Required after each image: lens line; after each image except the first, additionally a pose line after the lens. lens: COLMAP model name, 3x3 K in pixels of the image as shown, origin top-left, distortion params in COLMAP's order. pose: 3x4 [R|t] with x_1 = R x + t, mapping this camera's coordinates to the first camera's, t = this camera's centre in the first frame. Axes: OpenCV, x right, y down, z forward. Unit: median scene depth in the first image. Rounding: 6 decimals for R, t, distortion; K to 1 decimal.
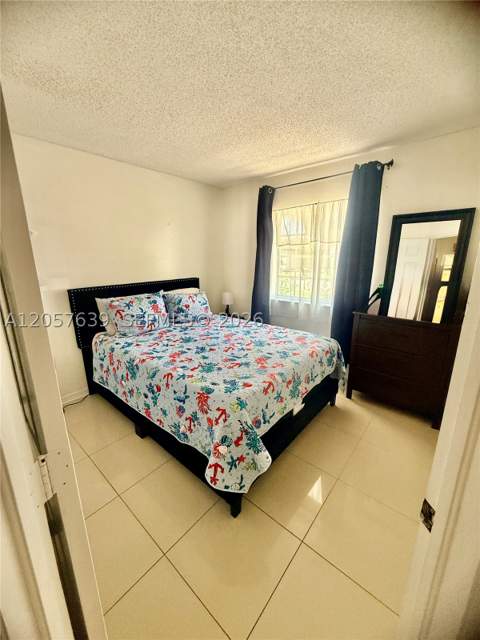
lens RADIAL K [[253.4, 0, 238.3], [0, 253.4, 321.7], [0, 0, 1]] dist [-0.000658, 0.000165]
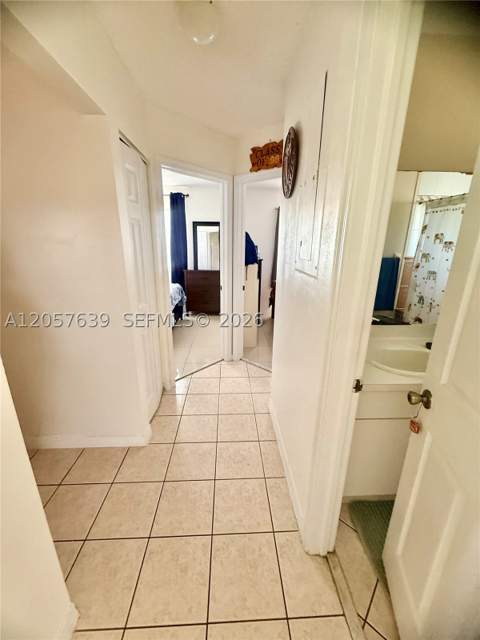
lens RADIAL K [[253.4, 0, 239.6], [0, 253.4, 316.7], [0, 0, 1]] dist [-0.000658, 0.000165]
pose [[0.727197, -0.194242, 0.658373, -0.613816], [0.149685, 0.980918, 0.124071, 0.150445], [-0.669910, 0.008324, 0.742396, -0.779275]]
